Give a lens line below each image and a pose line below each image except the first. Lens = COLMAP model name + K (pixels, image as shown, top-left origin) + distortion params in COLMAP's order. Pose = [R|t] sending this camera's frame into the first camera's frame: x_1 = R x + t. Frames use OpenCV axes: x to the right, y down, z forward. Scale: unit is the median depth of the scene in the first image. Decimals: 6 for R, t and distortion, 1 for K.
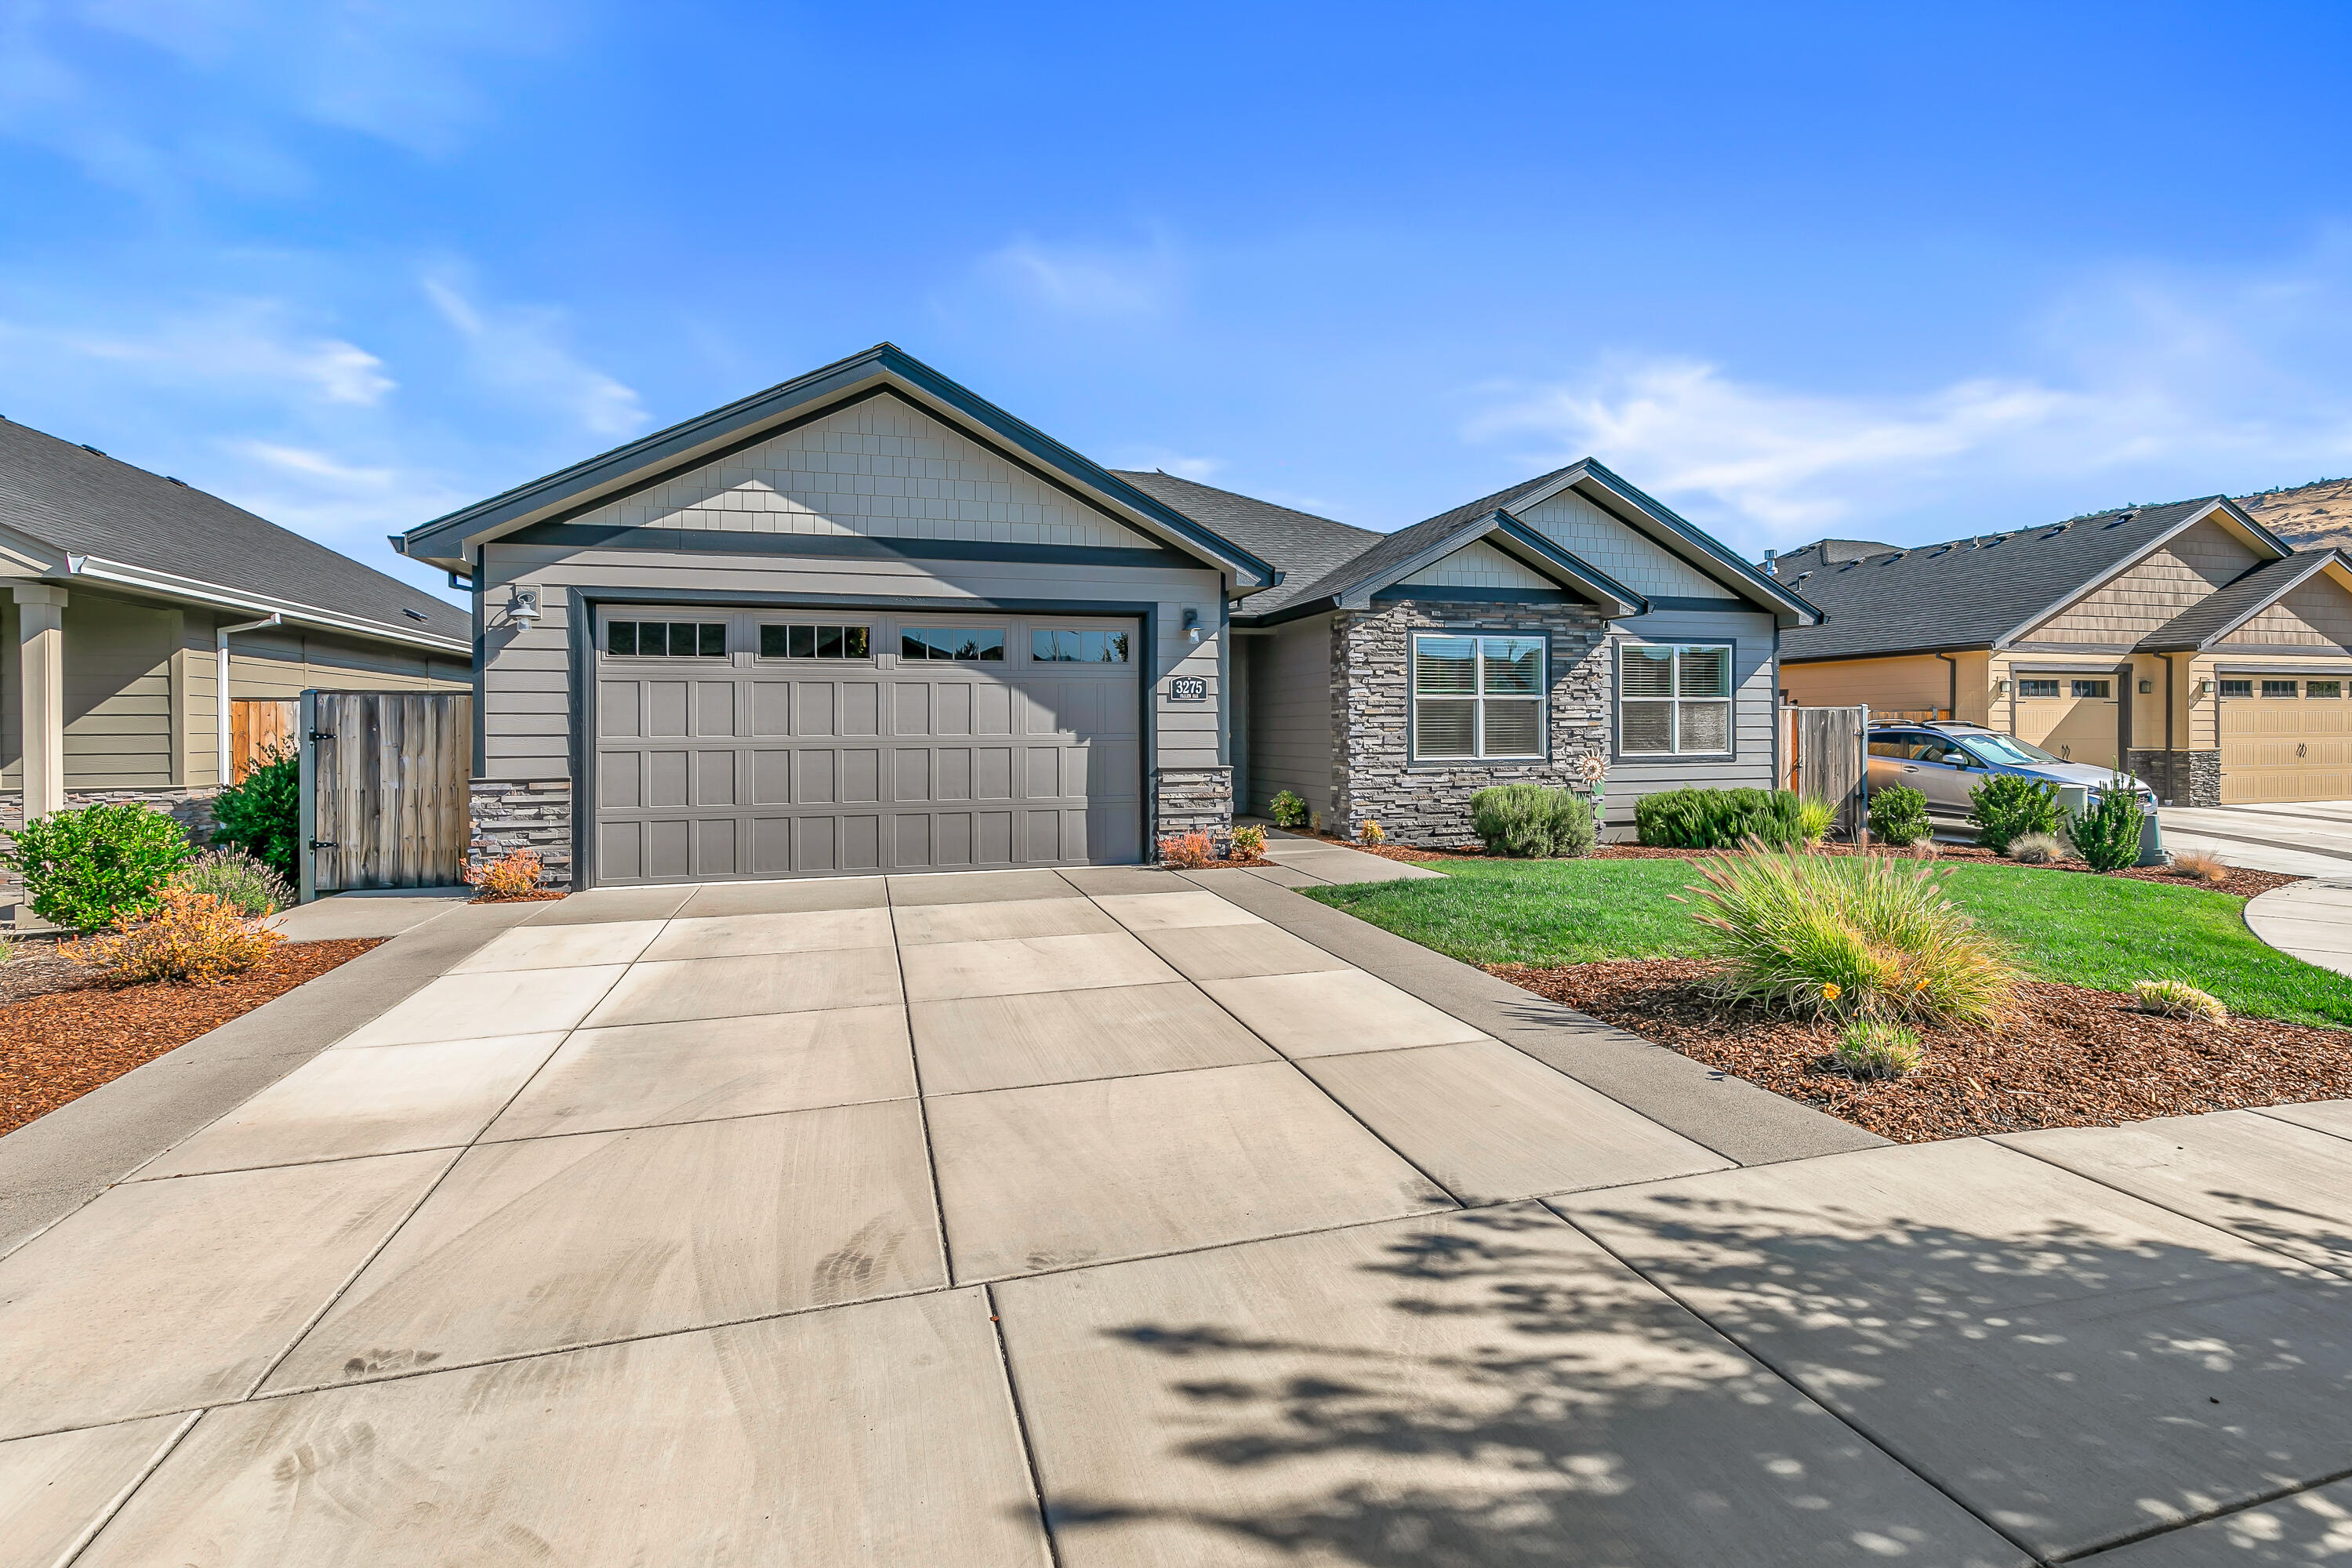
lens RADIAL K [[1118.6, 0, 1198.5], [0, 1118.6, 745.4], [0, 0, 1]] dist [0.019707, -0.000165]
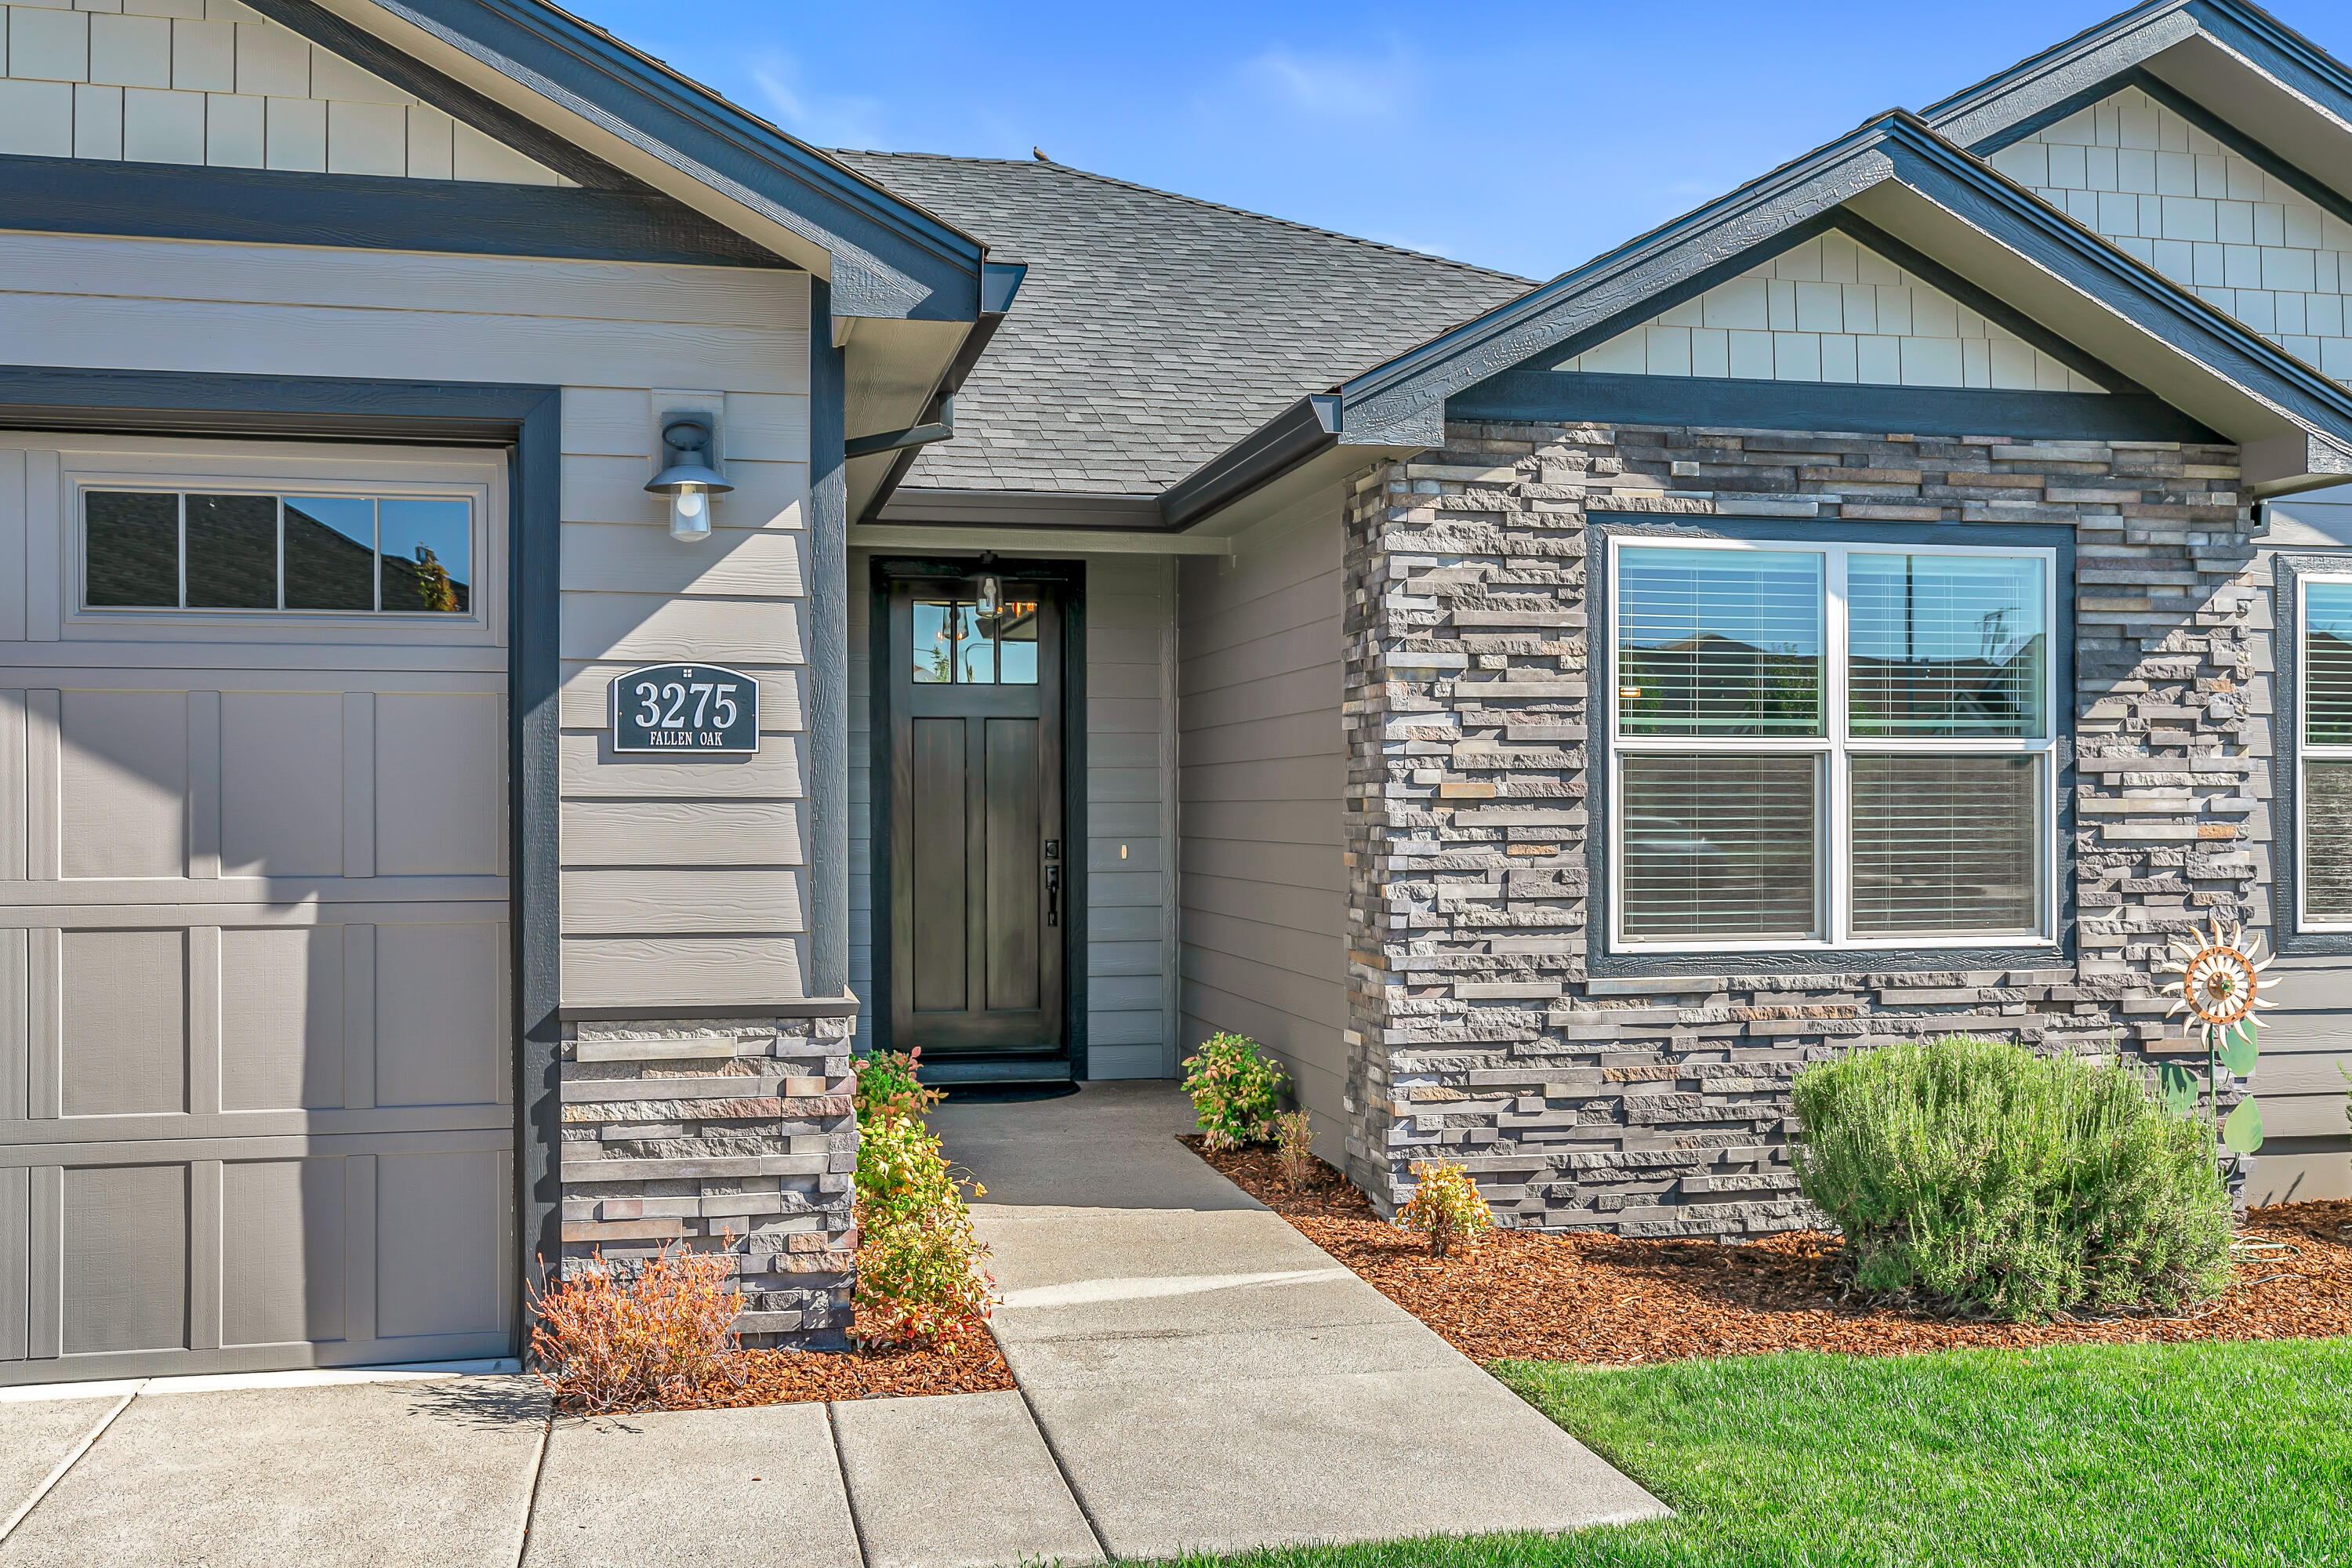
lens RADIAL K [[2210.1, 0, 1190.3], [0, 2210.1, 813.3], [0, 0, 1]] dist [0.003774, 0.005566]
pose [[0.996992, 0.004963, -0.077343, 0.127359], [-0.005734, 0.999936, -0.009748, -0.018091], [0.077289, 0.010162, 0.996957, 0.401076]]
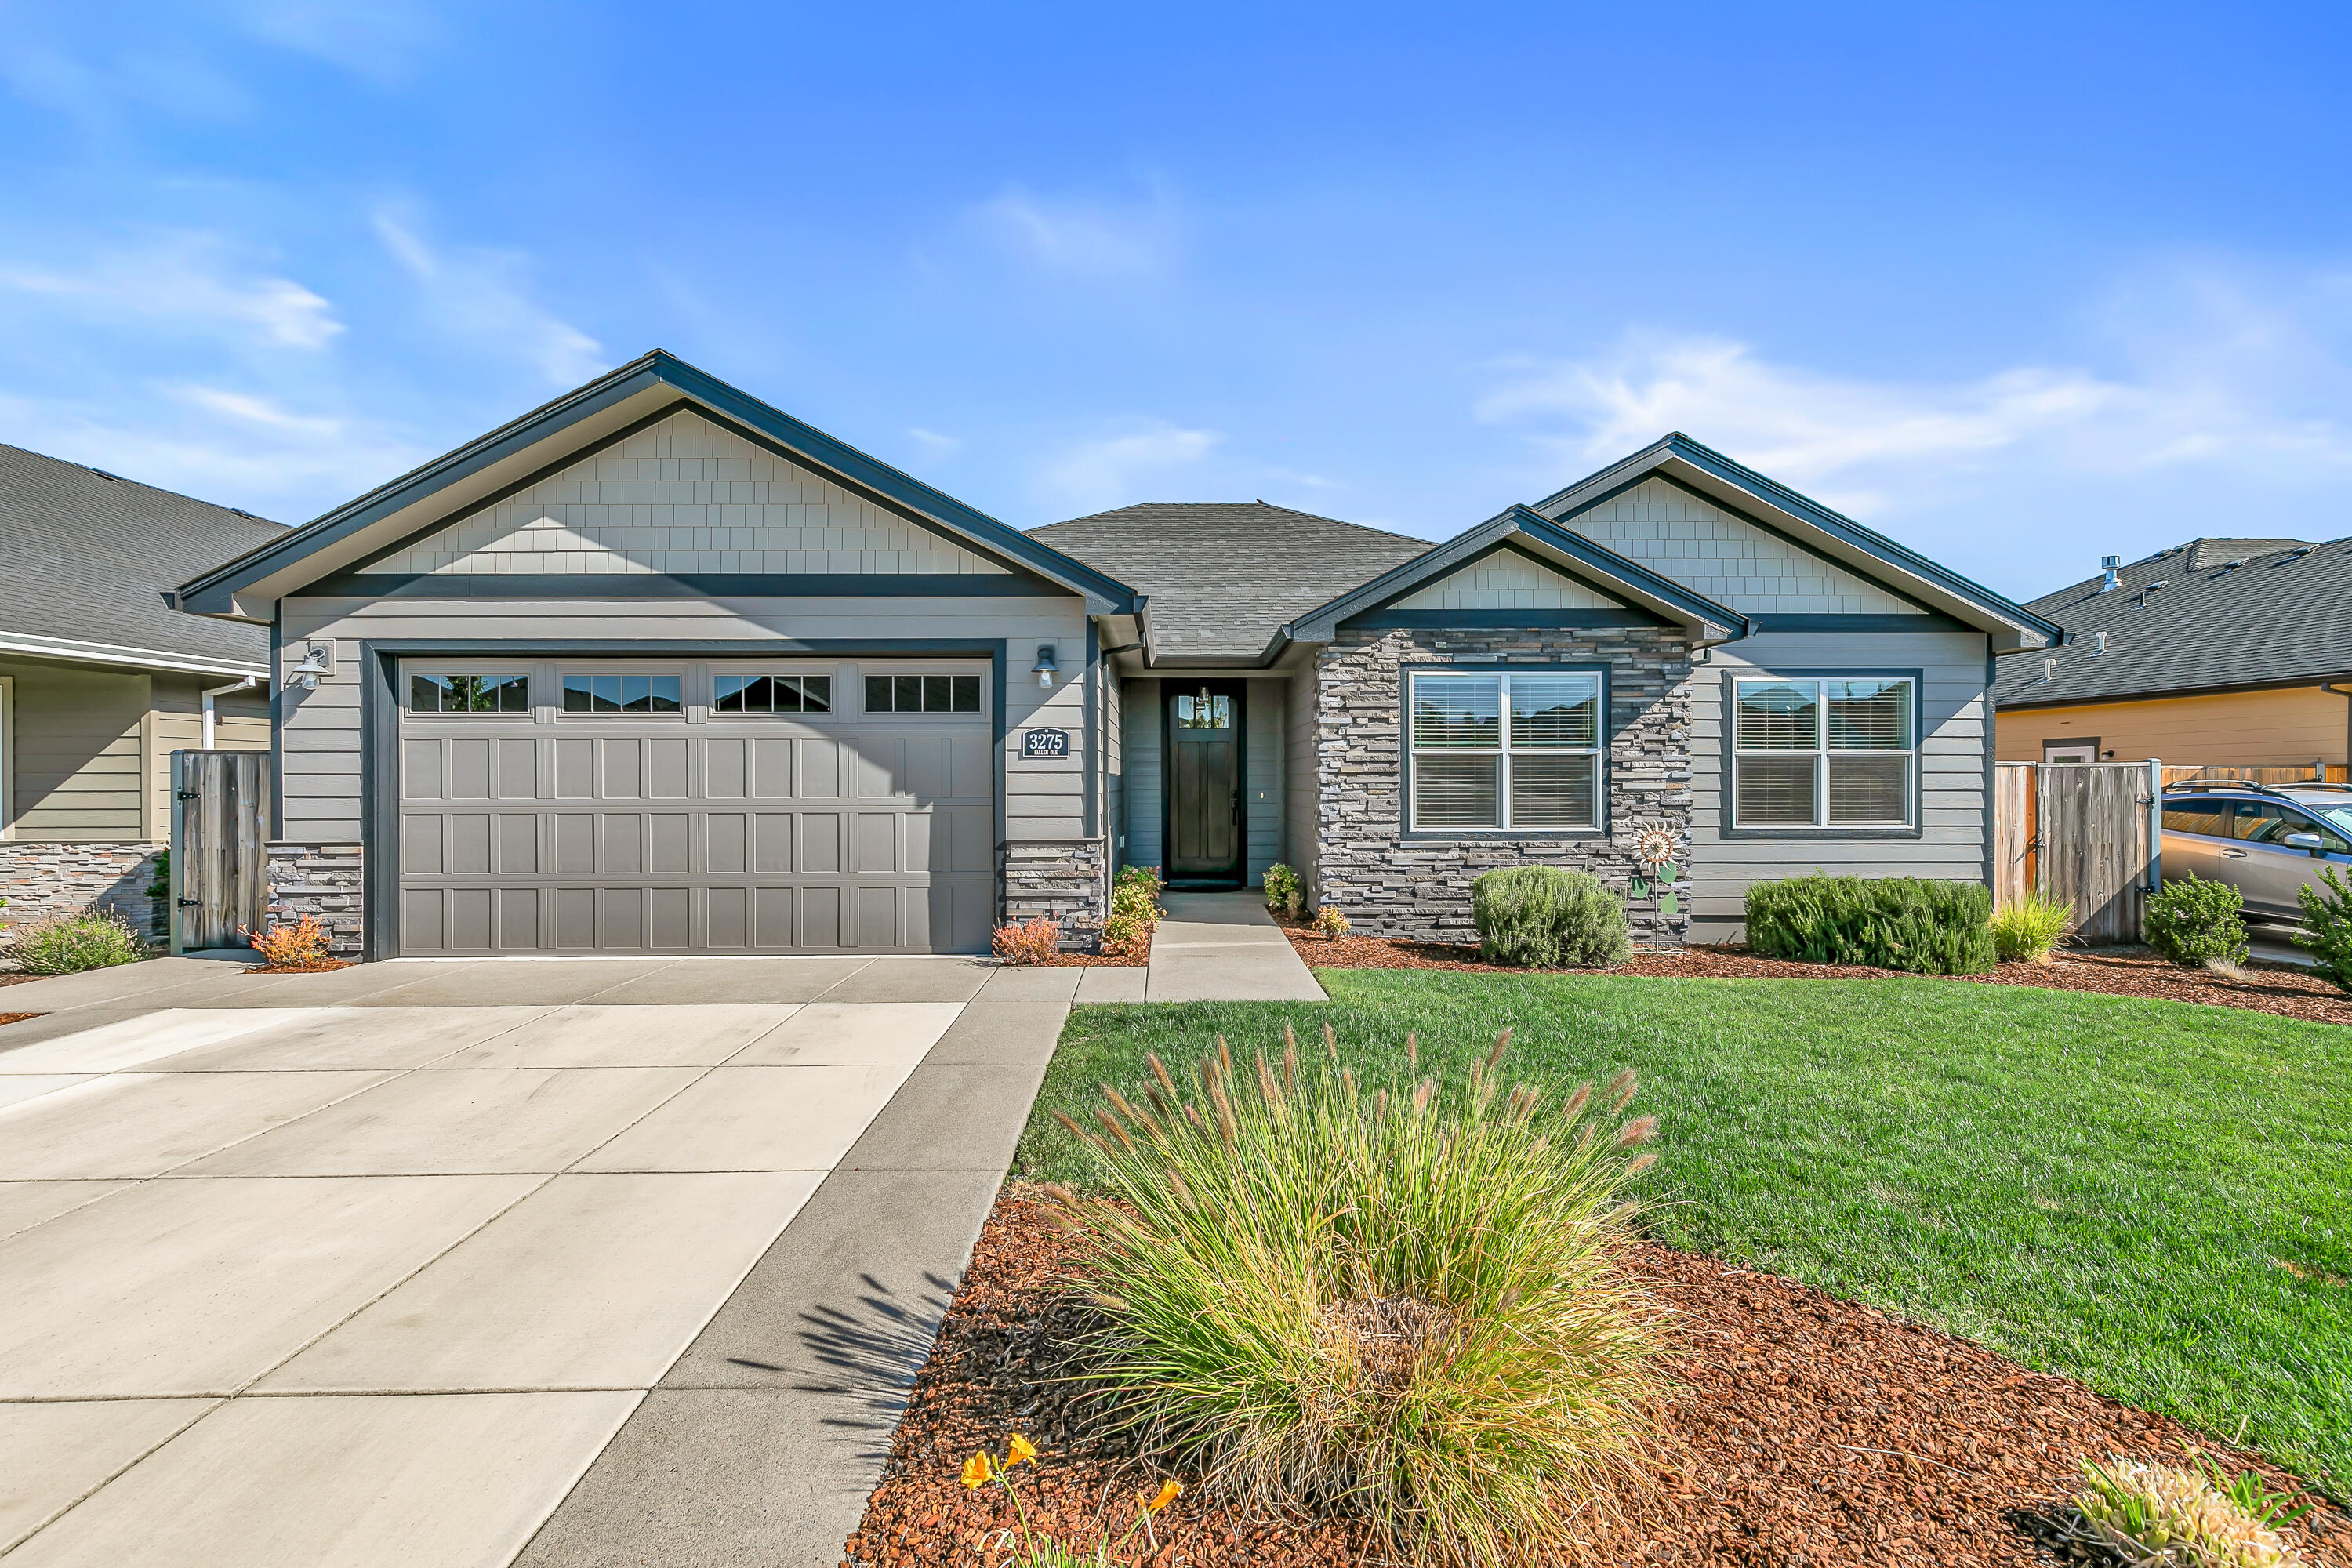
lens RADIAL K [[1093.3, 0, 1182.3], [0, 1093.3, 791.2], [0, 0, 1]] dist [0.016343, -0.000347]
pose [[0.959267, 0.006949, -0.282415, 0.260736], [-0.008013, 0.999964, -0.002612, -0.012012], [0.282387, 0.004768, 0.959289, 0.217637]]
